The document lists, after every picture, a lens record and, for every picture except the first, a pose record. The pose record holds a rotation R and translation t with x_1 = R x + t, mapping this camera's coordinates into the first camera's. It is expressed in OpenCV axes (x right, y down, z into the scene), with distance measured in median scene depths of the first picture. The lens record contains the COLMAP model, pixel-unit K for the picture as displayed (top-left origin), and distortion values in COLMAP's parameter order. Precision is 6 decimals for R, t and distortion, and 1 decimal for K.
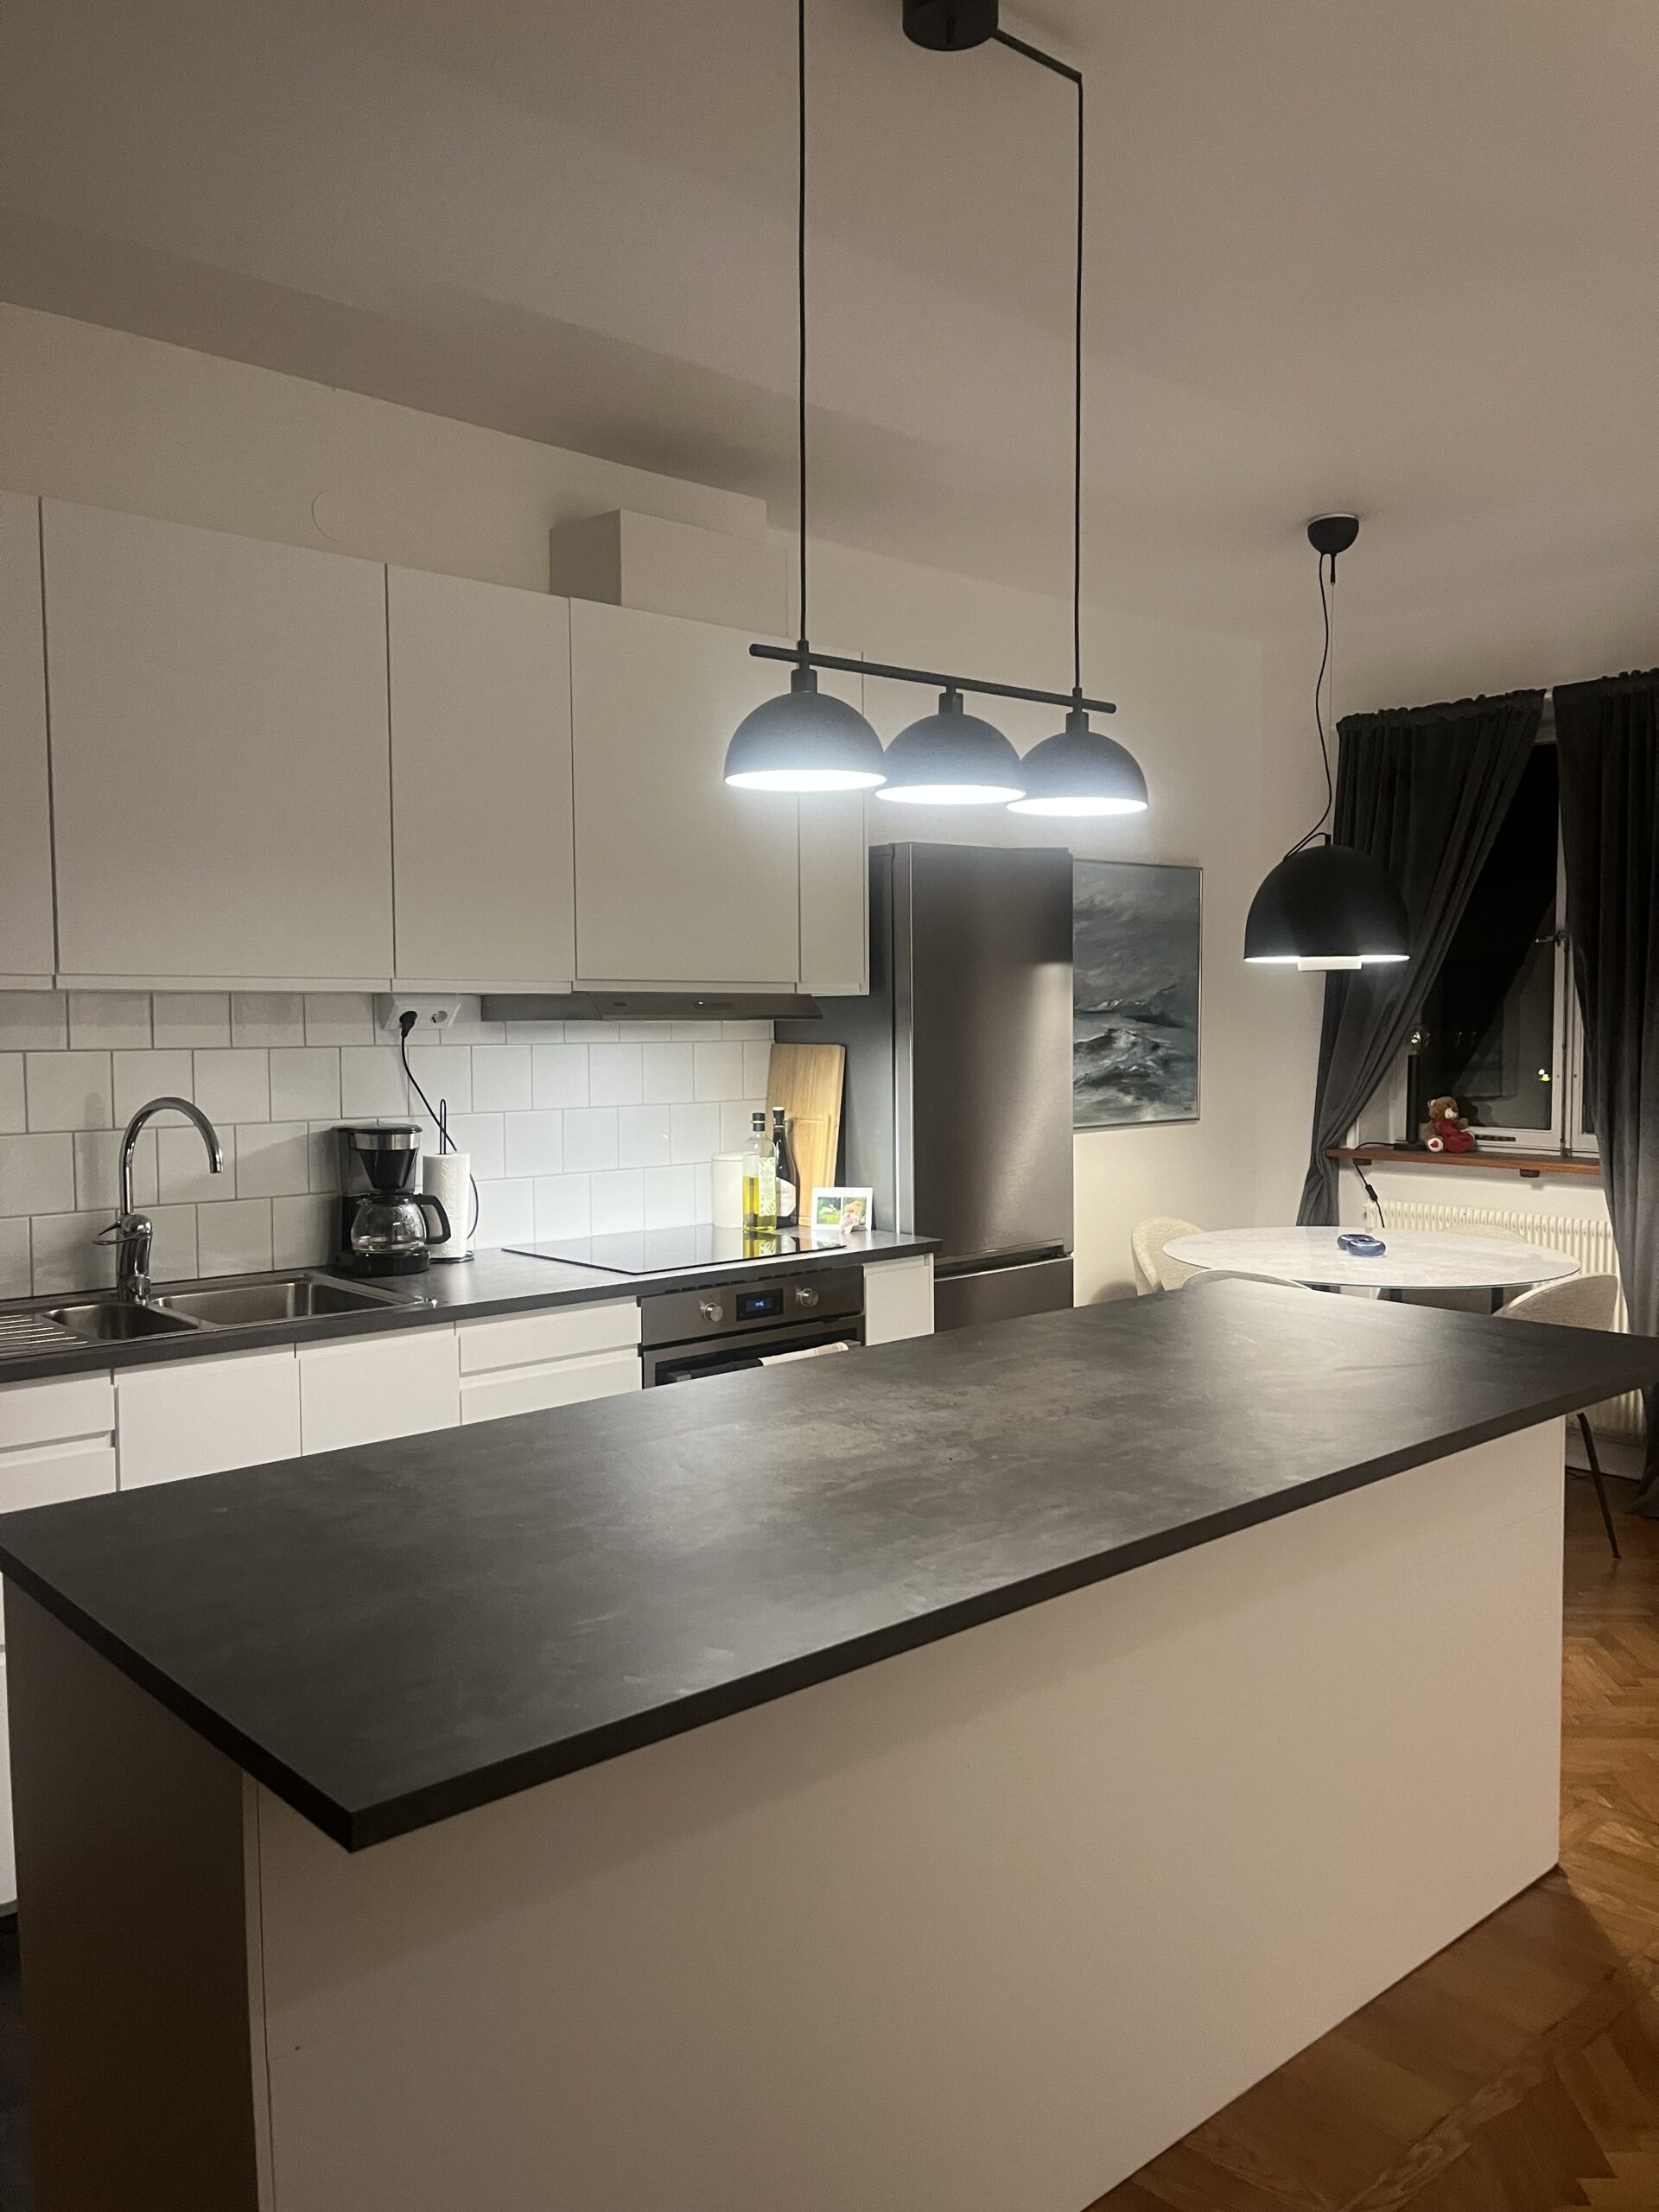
lens RADIAL K [[1685.3, 0, 838.6], [0, 1685.3, 1132.9], [0, 0, 1]] dist [0.049846, -0.000025]
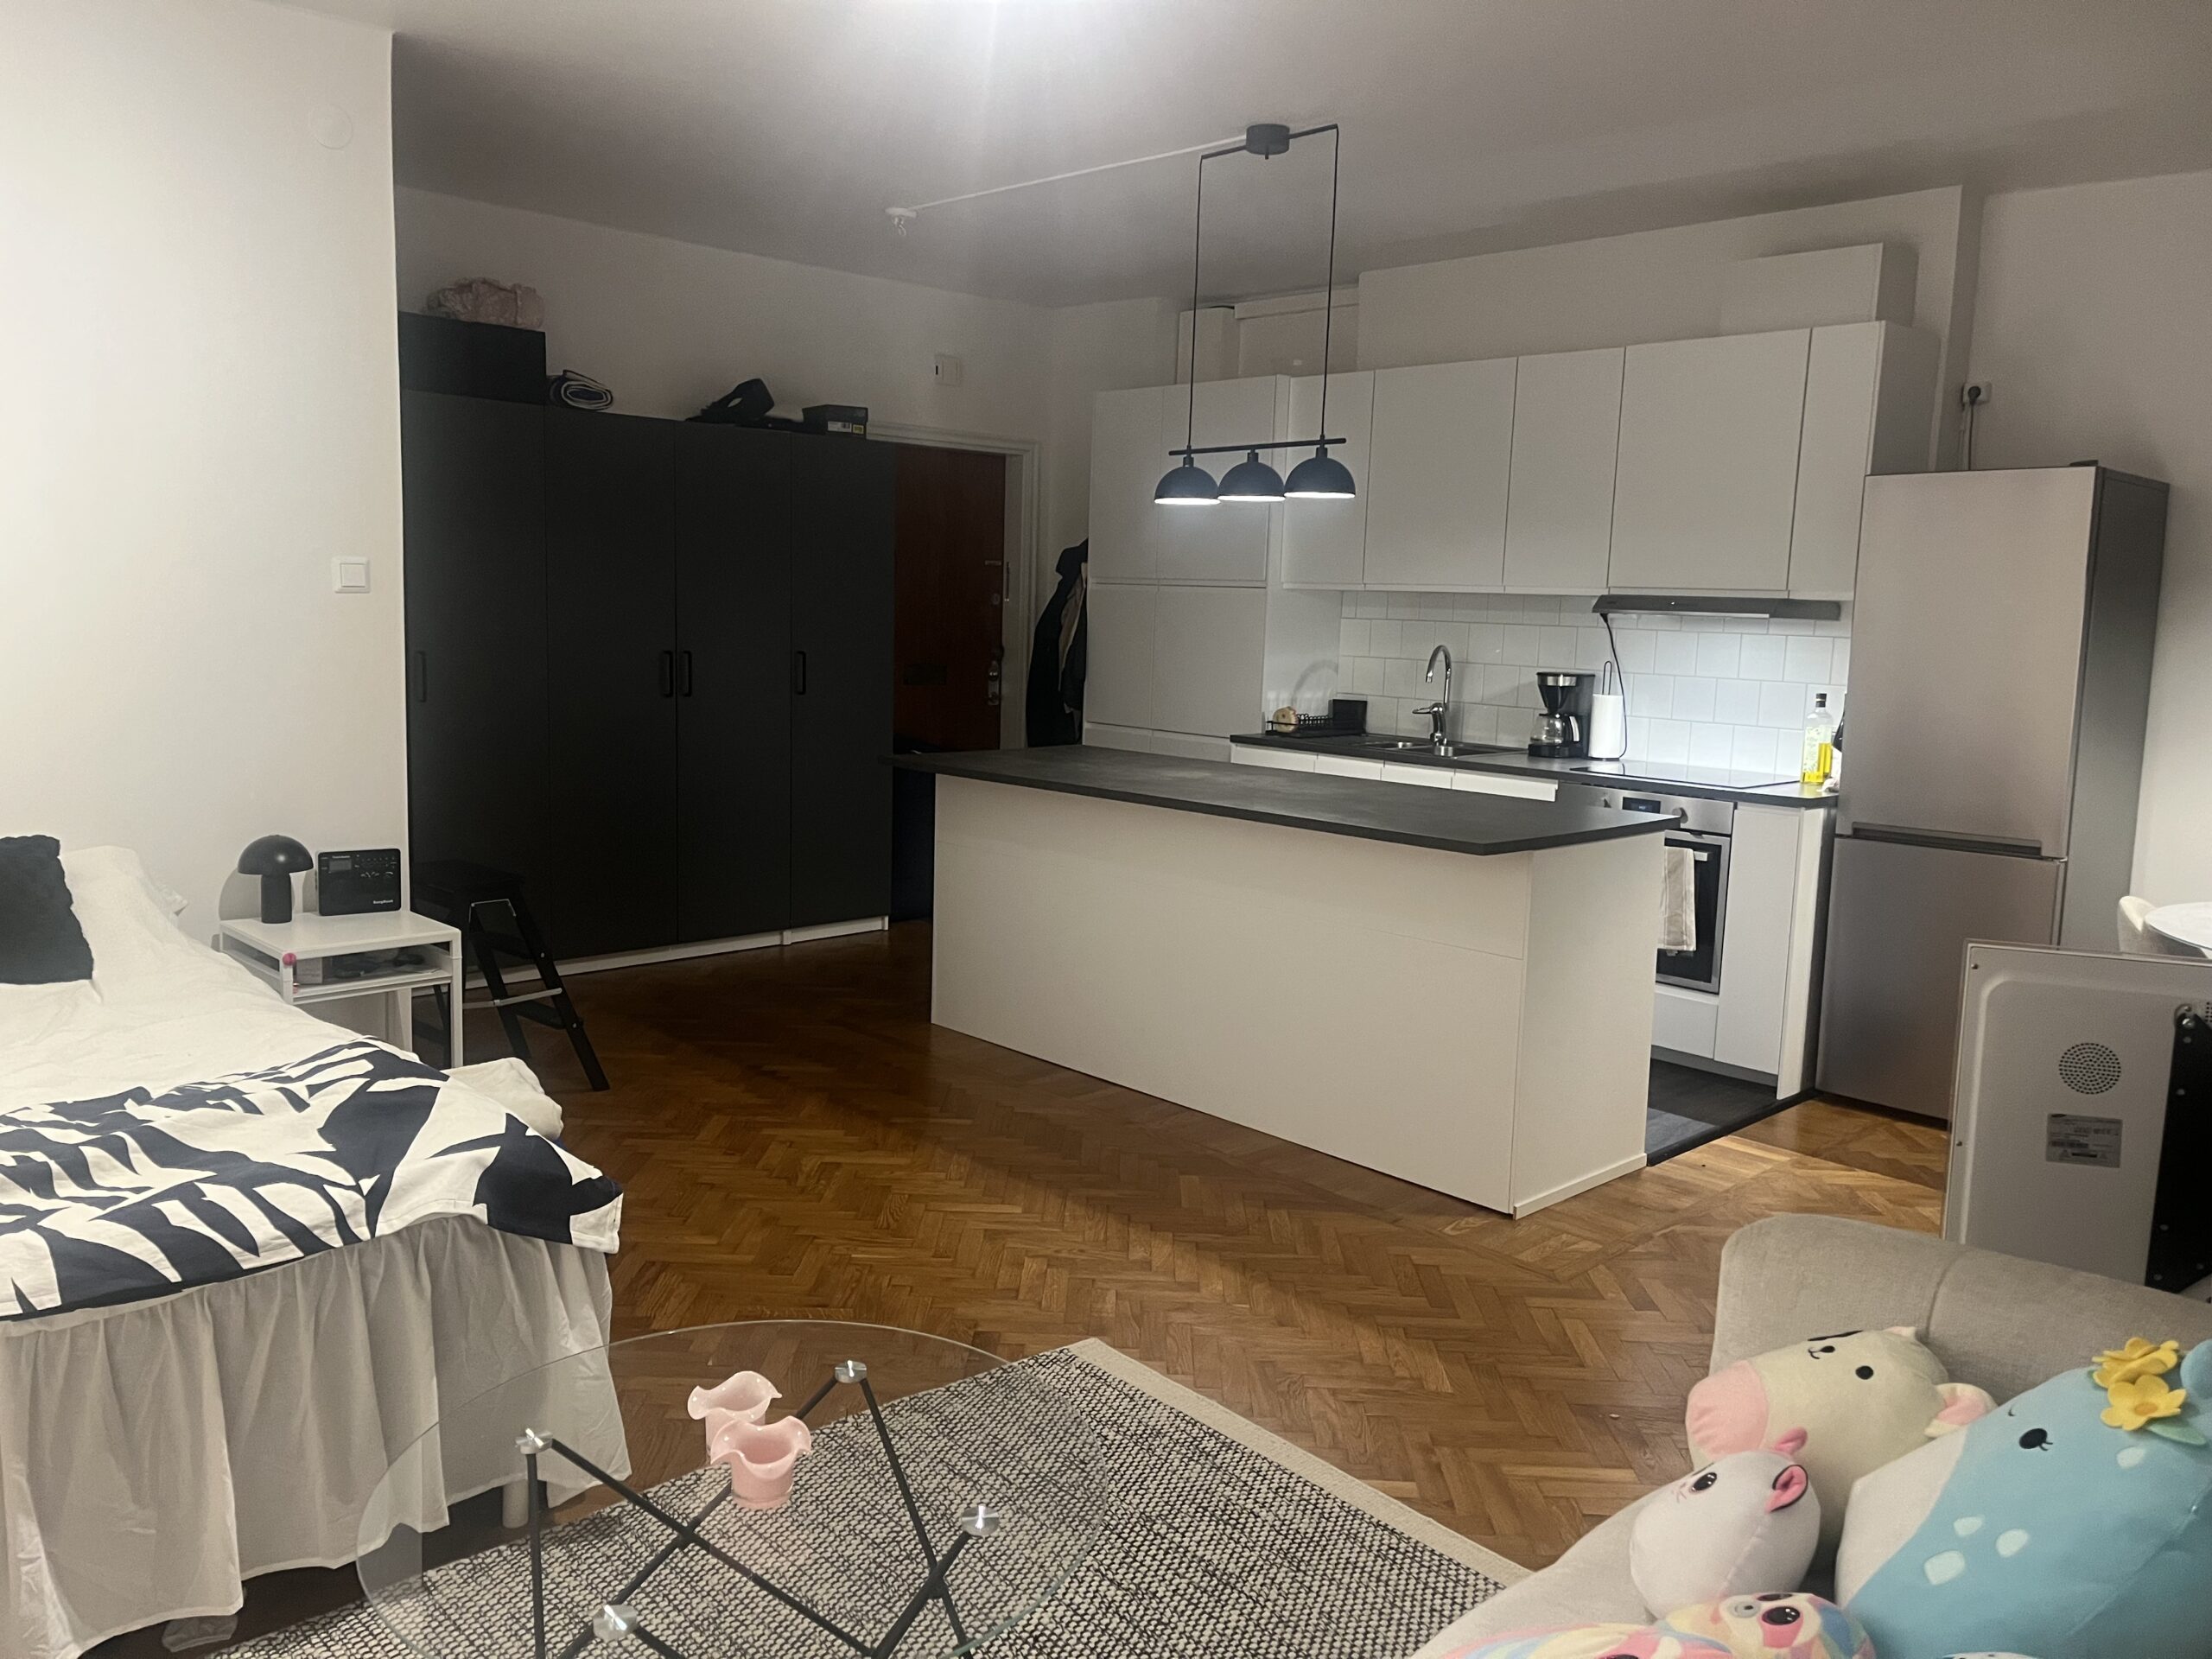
lens RADIAL K [[1685.3, 0, 1106.0], [0, 1685.3, 829.5], [0, 0, 1]] dist [0.049846, -0.000025]
pose [[0.040676, 0.142267, -0.988992, 2.127081], [-0.099272, 0.985489, 0.137680, -0.057461], [0.994229, 0.092579, 0.054209, 0.687250]]
